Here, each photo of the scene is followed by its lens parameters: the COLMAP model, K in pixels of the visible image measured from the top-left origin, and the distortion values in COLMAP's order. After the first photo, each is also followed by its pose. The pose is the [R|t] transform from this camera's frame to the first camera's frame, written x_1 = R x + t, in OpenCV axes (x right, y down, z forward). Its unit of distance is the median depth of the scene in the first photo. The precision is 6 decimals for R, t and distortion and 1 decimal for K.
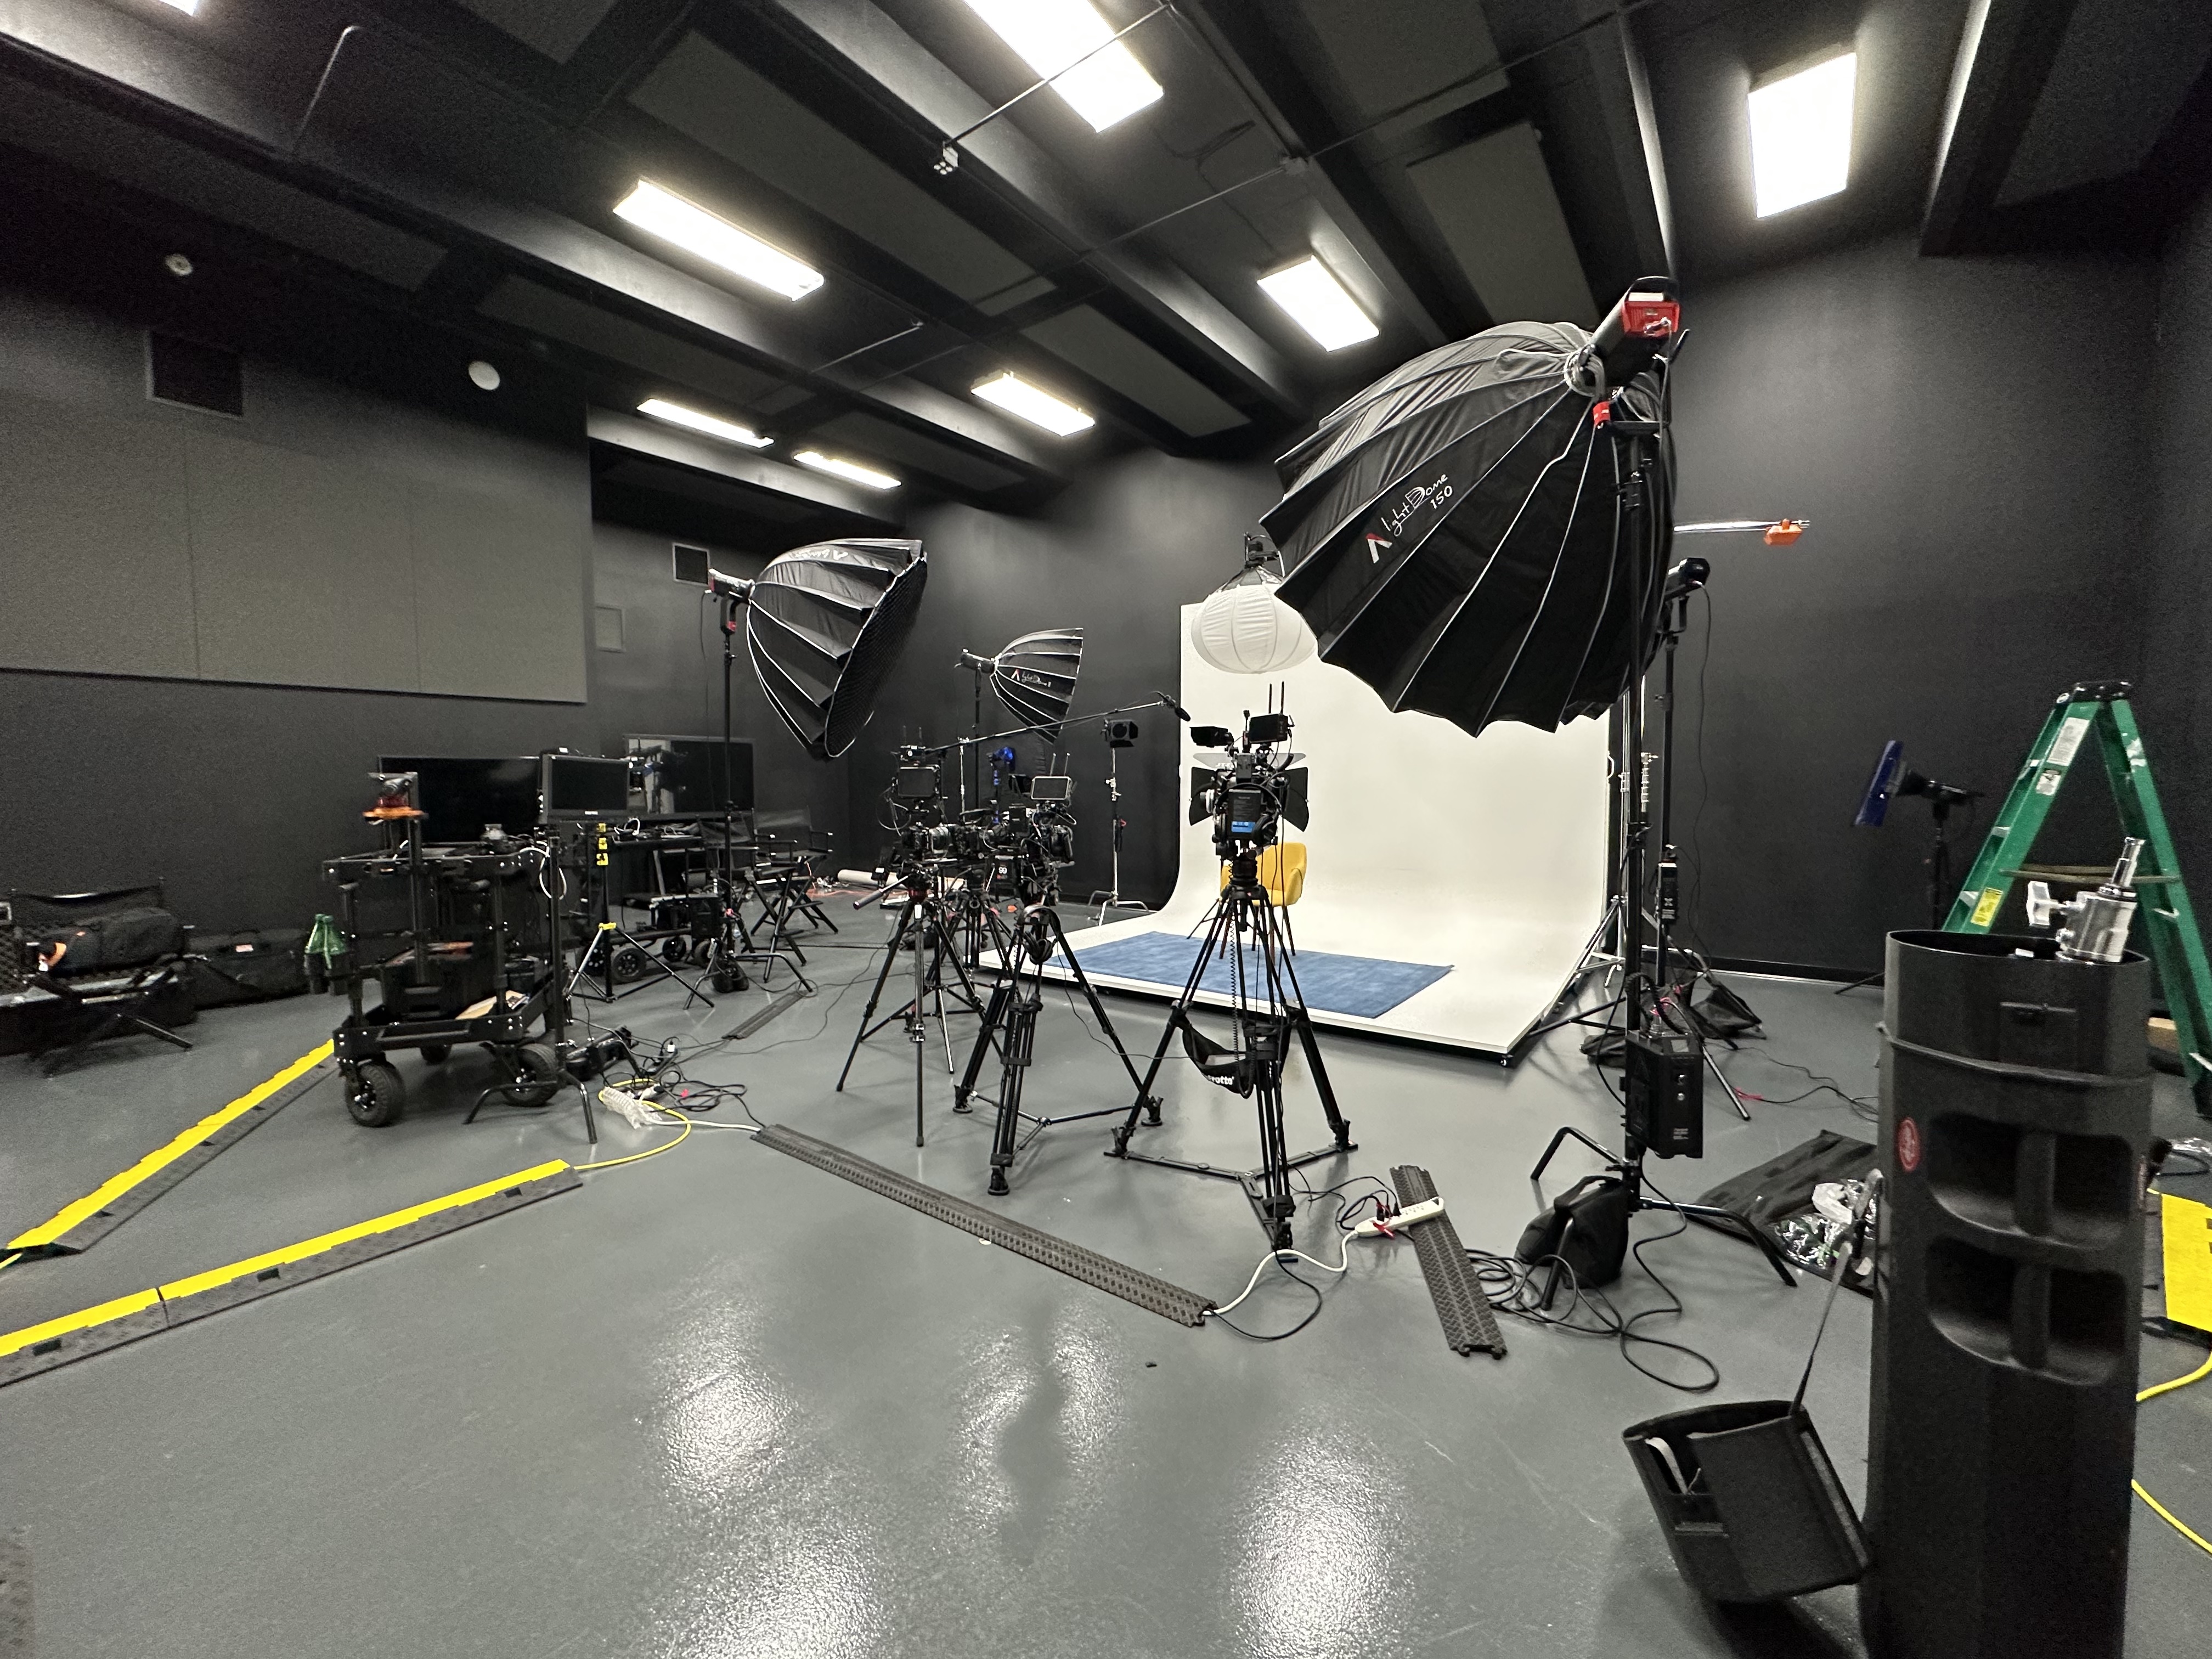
lens RADIAL K [[896.8, 0, 1108.9], [0, 896.8, 823.3], [0, 0, 1]] dist [0.001244, -0.000332]
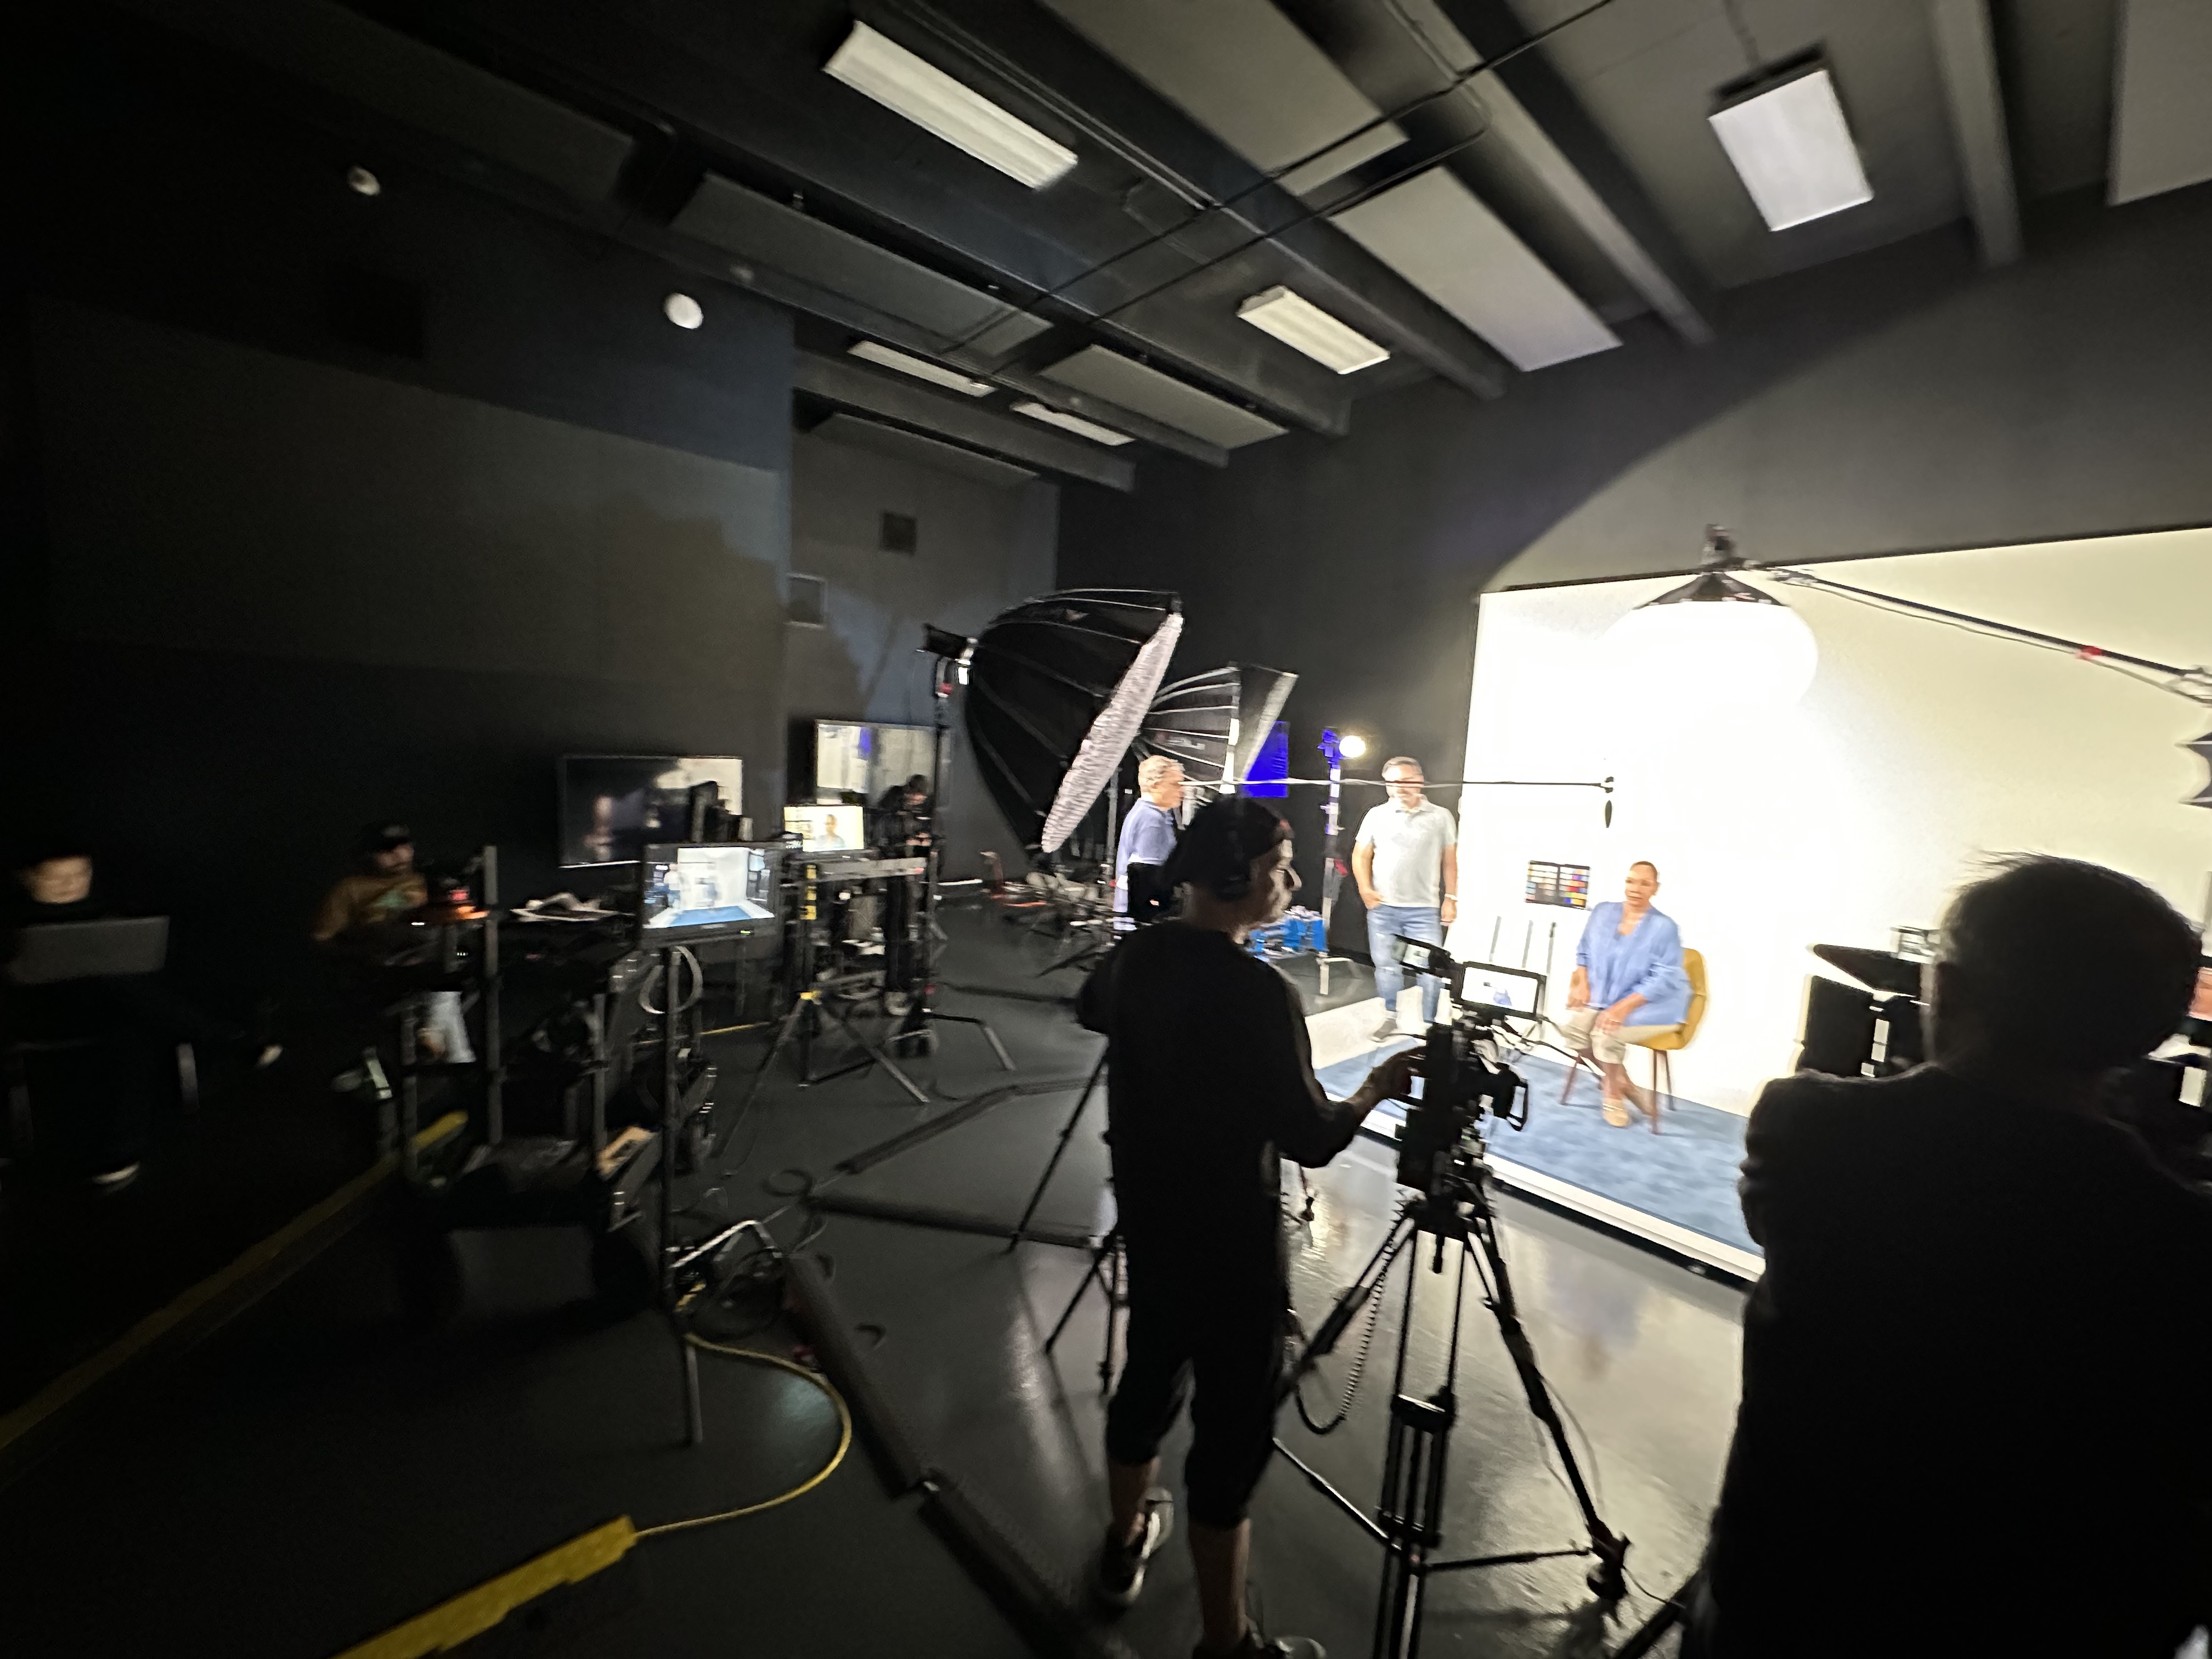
lens RADIAL K [[896.8, 0, 1102.2], [0, 896.8, 830.0], [0, 0, 1]] dist [0.001244, -0.000332]
pose [[0.977426, 0.076985, -0.196752, -0.140990], [-0.069421, 0.996569, 0.045068, -0.099790], [0.199546, -0.030392, 0.979417, 0.322879]]
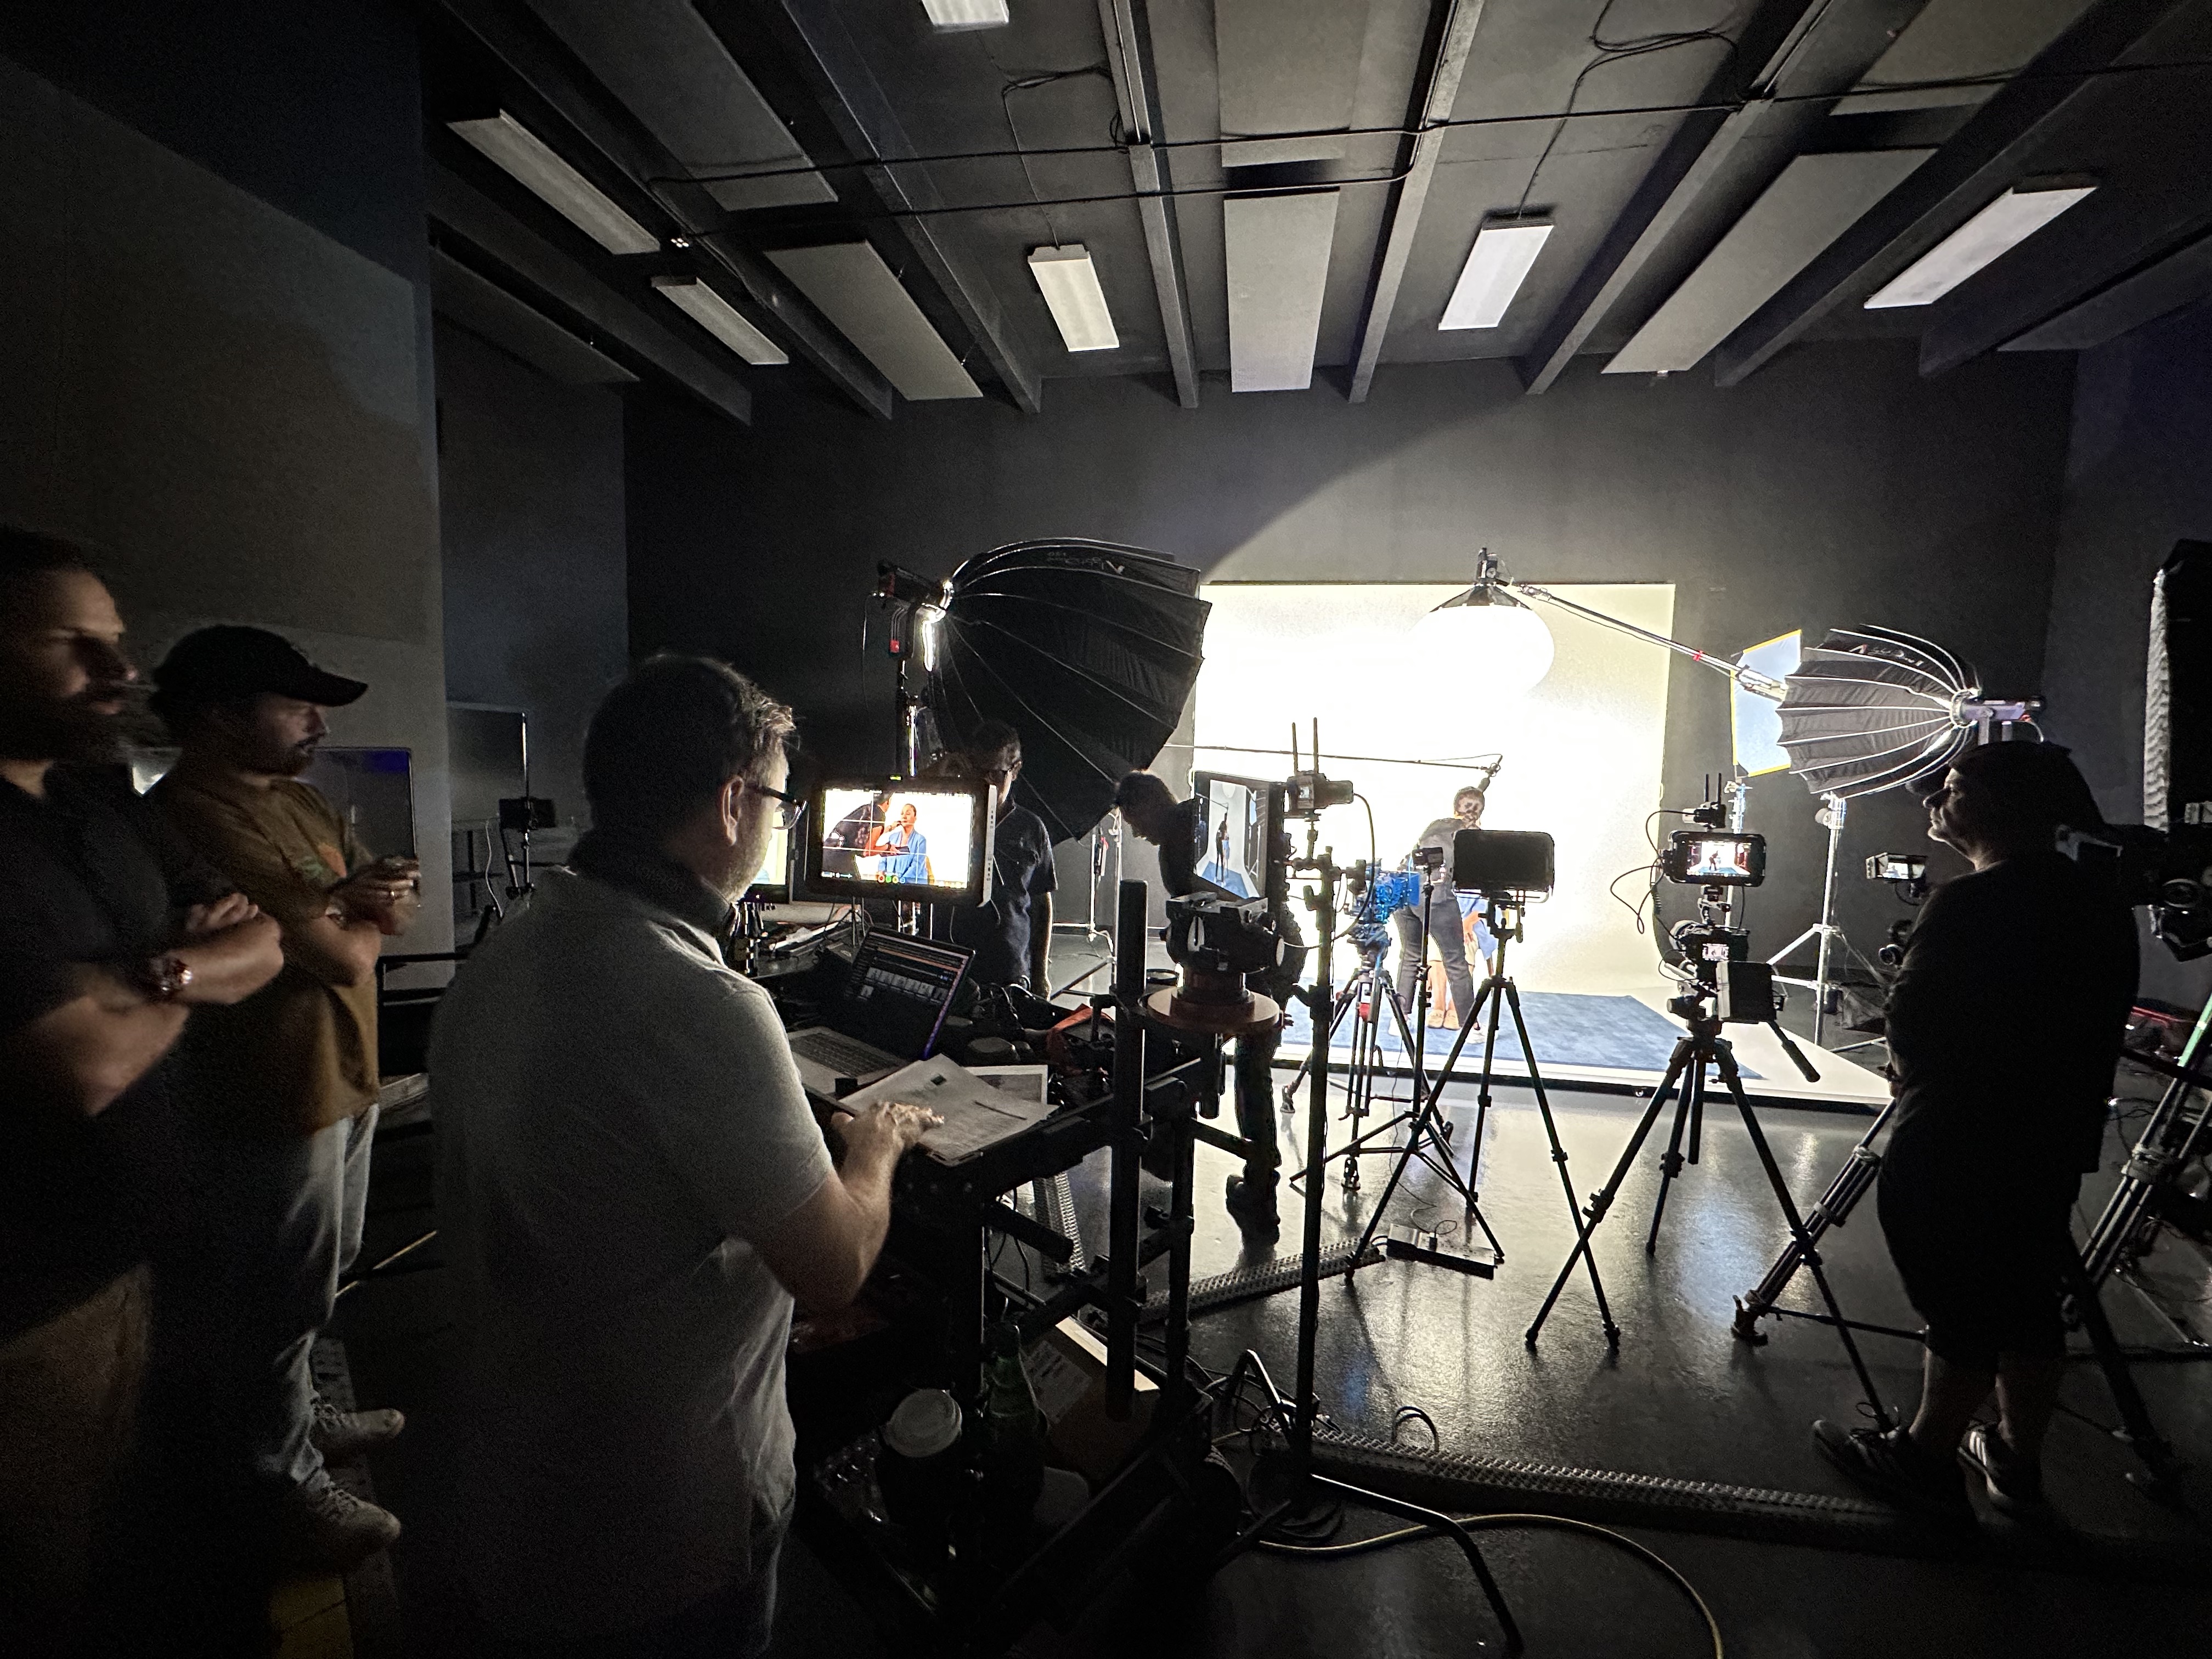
lens RADIAL K [[896.8, 0, 1095.6], [0, 896.8, 835.7], [0, 0, 1]] dist [0.001244, -0.000332]
pose [[0.884308, -0.011488, 0.466763, -0.783081], [-0.007699, 0.999203, 0.039178, -0.066543], [-0.466841, -0.038239, 0.883514, 0.518505]]
